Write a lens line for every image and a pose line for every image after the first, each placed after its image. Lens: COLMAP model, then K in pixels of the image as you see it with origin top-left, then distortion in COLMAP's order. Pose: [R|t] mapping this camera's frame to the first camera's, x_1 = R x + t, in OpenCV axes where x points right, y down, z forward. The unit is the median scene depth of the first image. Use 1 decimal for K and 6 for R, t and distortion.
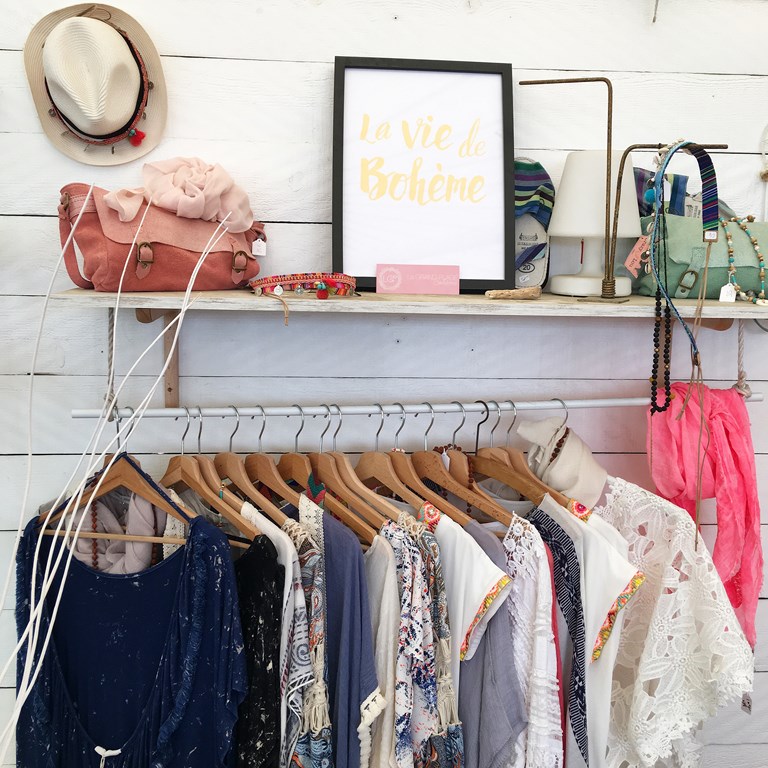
lens RADIAL K [[817.0, 0, 384.0], [0, 817.0, 384.0], [0, 0, 1]] dist [0.059049, -0.018578]
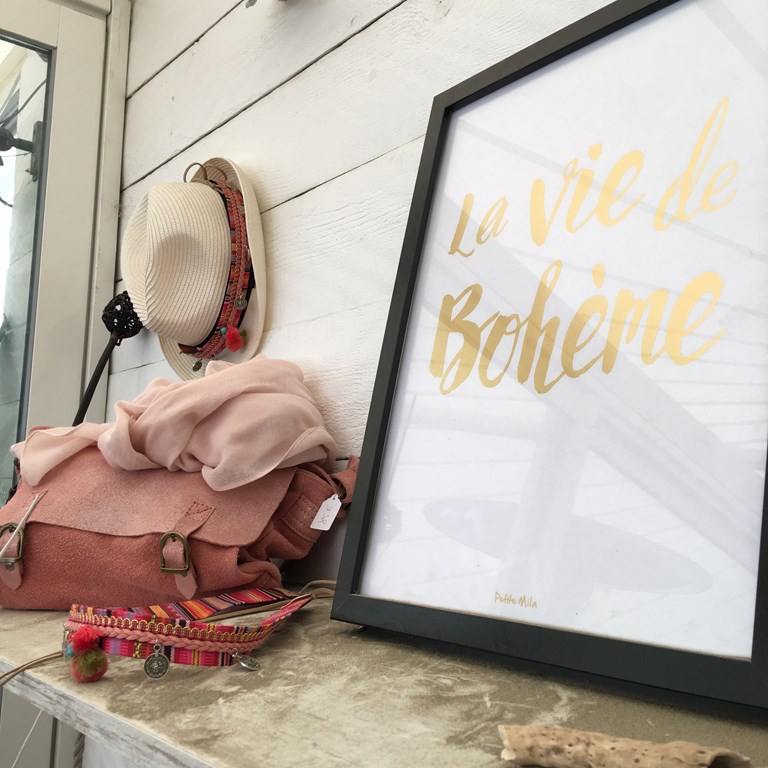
lens RADIAL K [[817.0, 0, 384.0], [0, 817.0, 384.0], [0, 0, 1]] dist [0.059049, -0.018578]
pose [[0.578672, -0.110462, -0.808045, 0.289417], [-0.044349, 0.985057, -0.166420, -0.159848], [0.814354, 0.132138, 0.565126, 0.744325]]
